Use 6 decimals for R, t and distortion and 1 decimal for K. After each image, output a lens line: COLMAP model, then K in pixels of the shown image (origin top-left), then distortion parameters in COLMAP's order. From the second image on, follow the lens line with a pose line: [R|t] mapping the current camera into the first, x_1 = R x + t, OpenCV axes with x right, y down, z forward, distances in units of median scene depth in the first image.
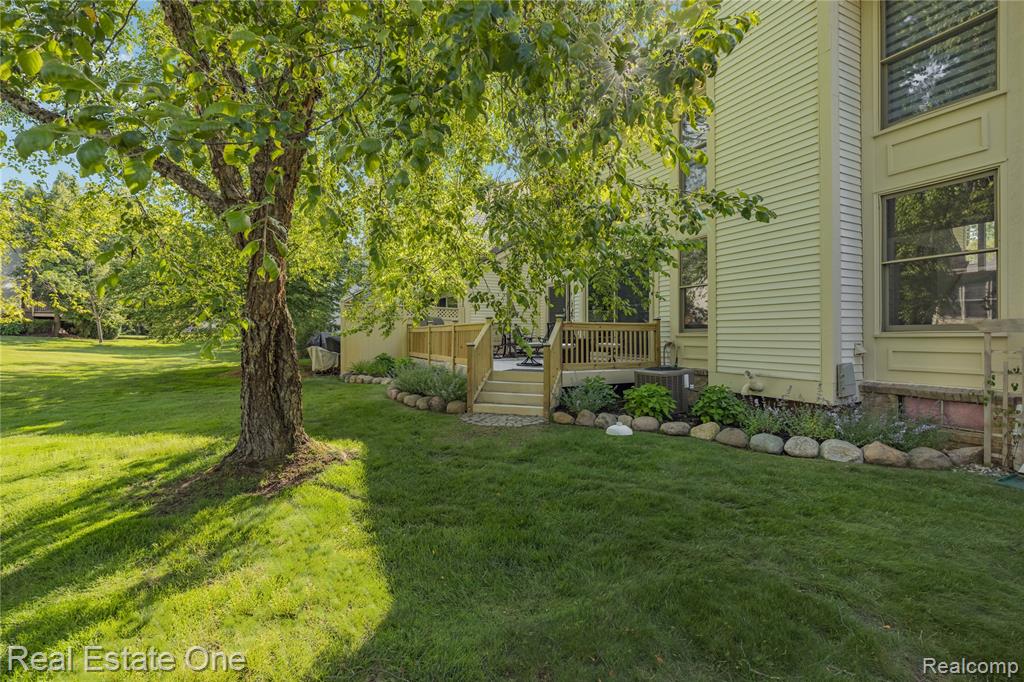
lens RADIAL K [[459.4, 0, 511.0], [0, 459.4, 345.5], [0, 0, 1]] dist [-0.014197, 0.002348]
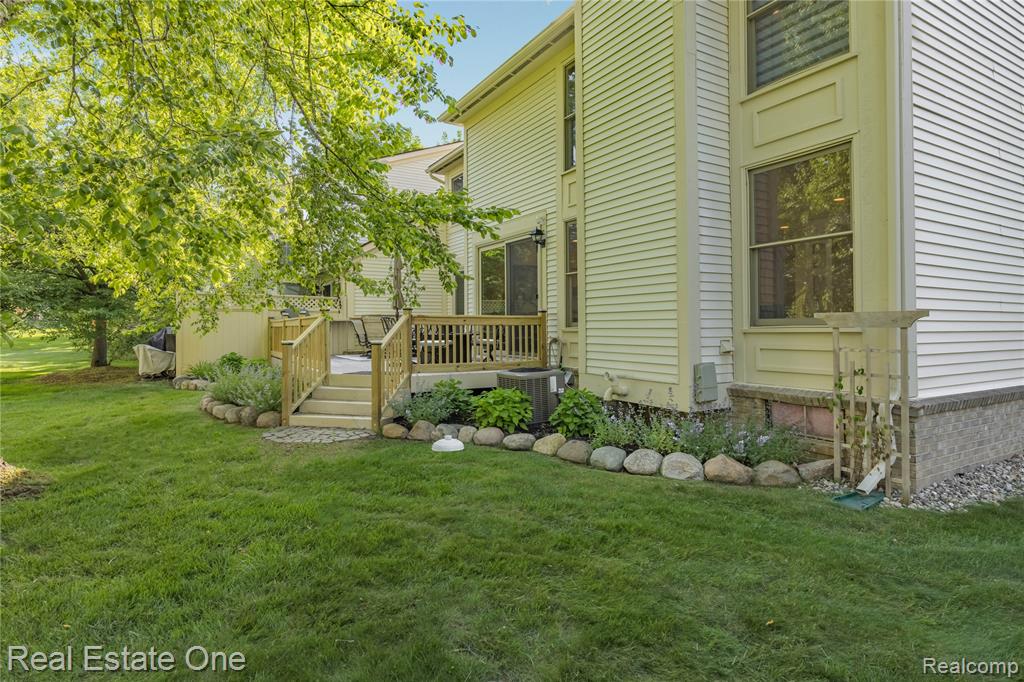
lens RADIAL K [[539.4, 0, 509.1], [0, 539.4, 330.3], [0, 0, 1]] dist [0.002823, -0.005671]
pose [[0.997158, -0.002520, 0.075297, 0.288379], [0.003938, 0.999818, -0.018692, -0.005205], [-0.075236, 0.018936, 0.996986, 0.010808]]
